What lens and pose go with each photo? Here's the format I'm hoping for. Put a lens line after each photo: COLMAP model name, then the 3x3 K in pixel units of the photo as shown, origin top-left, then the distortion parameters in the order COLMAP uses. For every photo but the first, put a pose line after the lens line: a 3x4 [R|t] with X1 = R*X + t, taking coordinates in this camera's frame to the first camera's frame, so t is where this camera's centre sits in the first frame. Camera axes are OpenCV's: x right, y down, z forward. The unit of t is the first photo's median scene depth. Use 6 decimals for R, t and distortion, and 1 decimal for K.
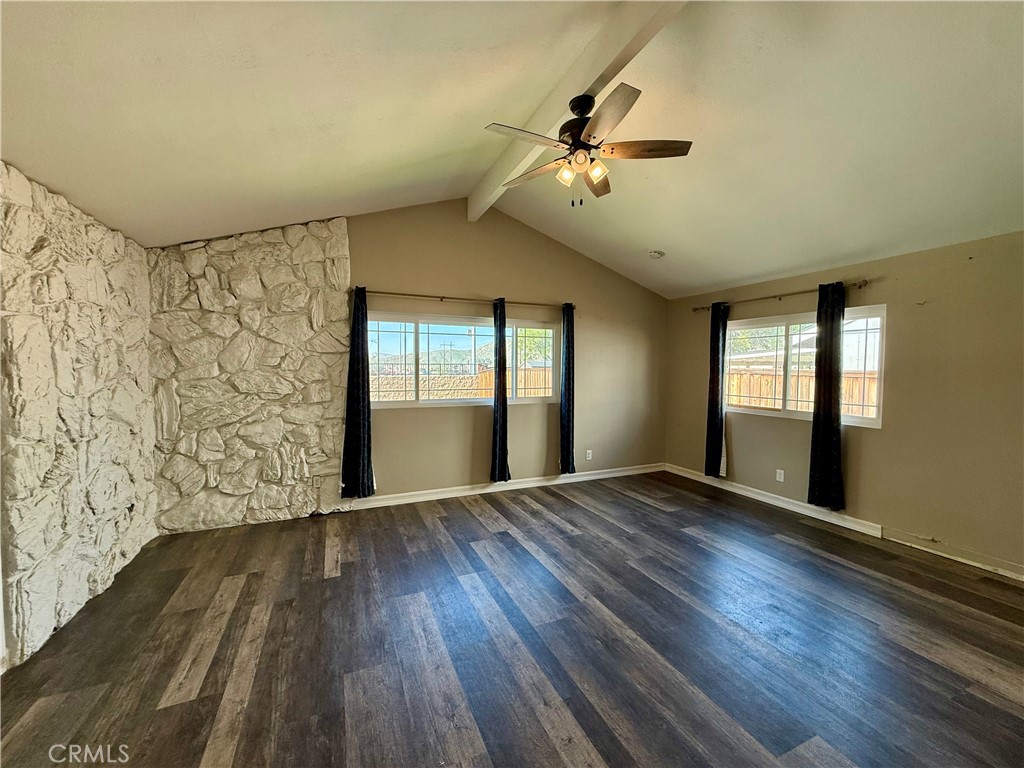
lens RADIAL K [[407.1, 0, 512.0], [0, 407.1, 384.0], [0, 0, 1]] dist [-0.000384, -0.000038]
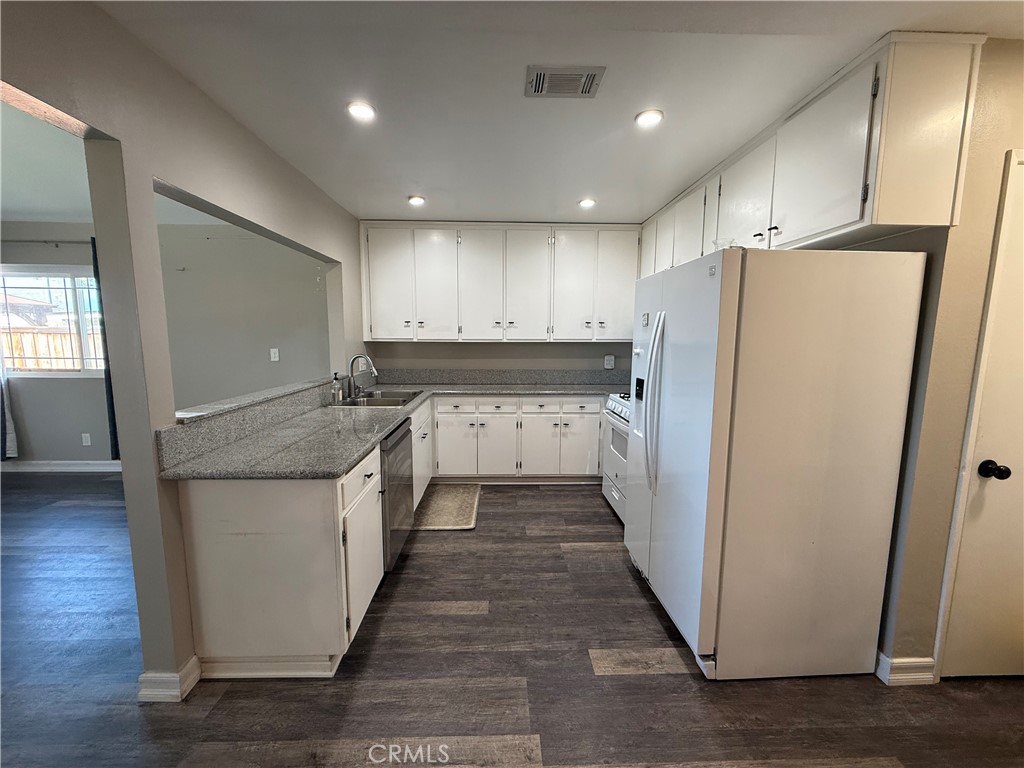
lens RADIAL K [[419.4, 0, 512.0], [0, 419.4, 384.0], [0, 0, 1]] dist [-0.000147, -0.000065]
pose [[0.375654, -0.124574, 0.918349, 0.151167], [0.029286, 0.992025, 0.122589, 0.007684], [-0.926297, -0.019156, 0.376307, -0.271695]]
